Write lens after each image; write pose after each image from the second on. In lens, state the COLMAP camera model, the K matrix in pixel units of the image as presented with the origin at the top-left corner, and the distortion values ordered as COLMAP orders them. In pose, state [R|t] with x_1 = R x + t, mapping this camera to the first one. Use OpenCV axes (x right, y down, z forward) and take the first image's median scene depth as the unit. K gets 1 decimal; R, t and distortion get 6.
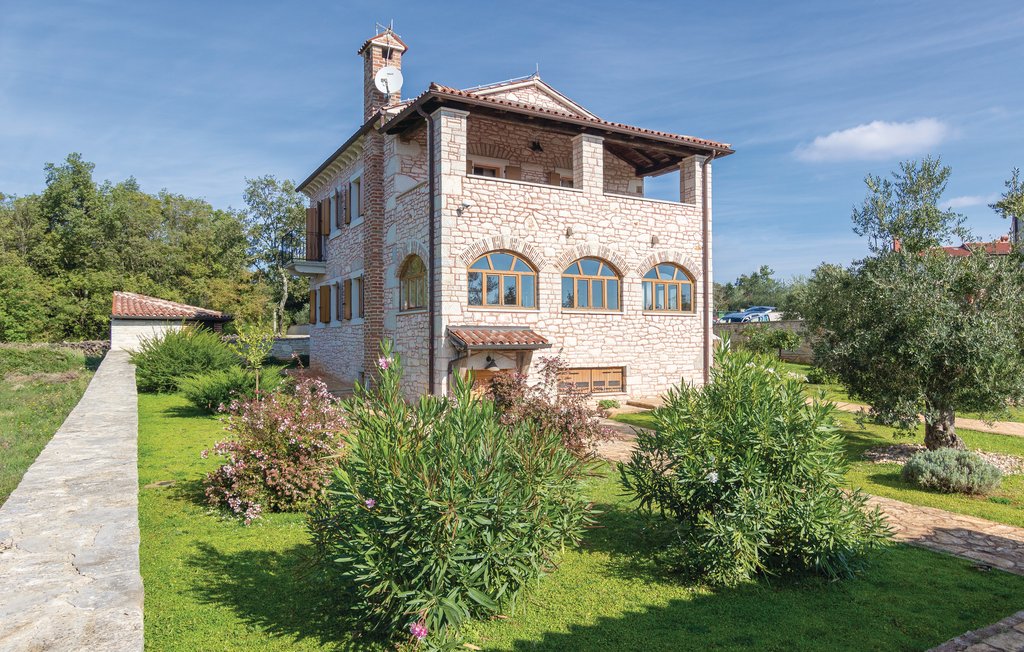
lens RADIAL K [[513.9, 0, 515.3], [0, 513.9, 345.8], [0, 0, 1]] dist [-0.001667, -0.000017]
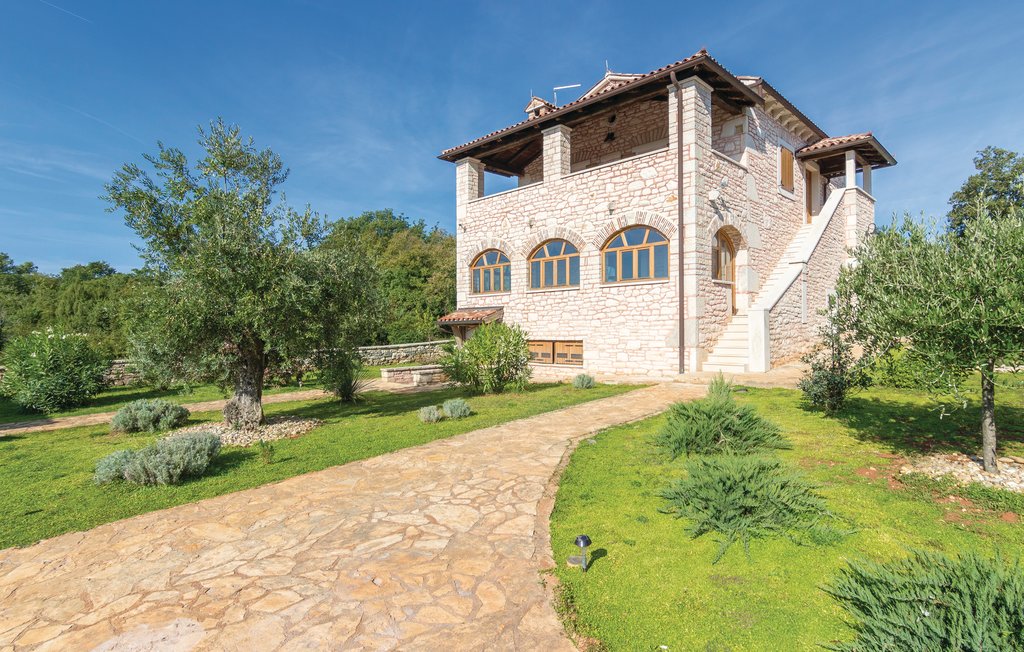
lens RADIAL K [[523.9, 0, 512.1], [0, 523.9, 325.9], [0, 0, 1]] dist [-0.001030, -0.000116]
pose [[0.379687, 0.003116, -0.925110, 1.126170], [0.021195, 0.999703, 0.012066, -0.003899], [0.924872, -0.024189, 0.379508, 0.482879]]
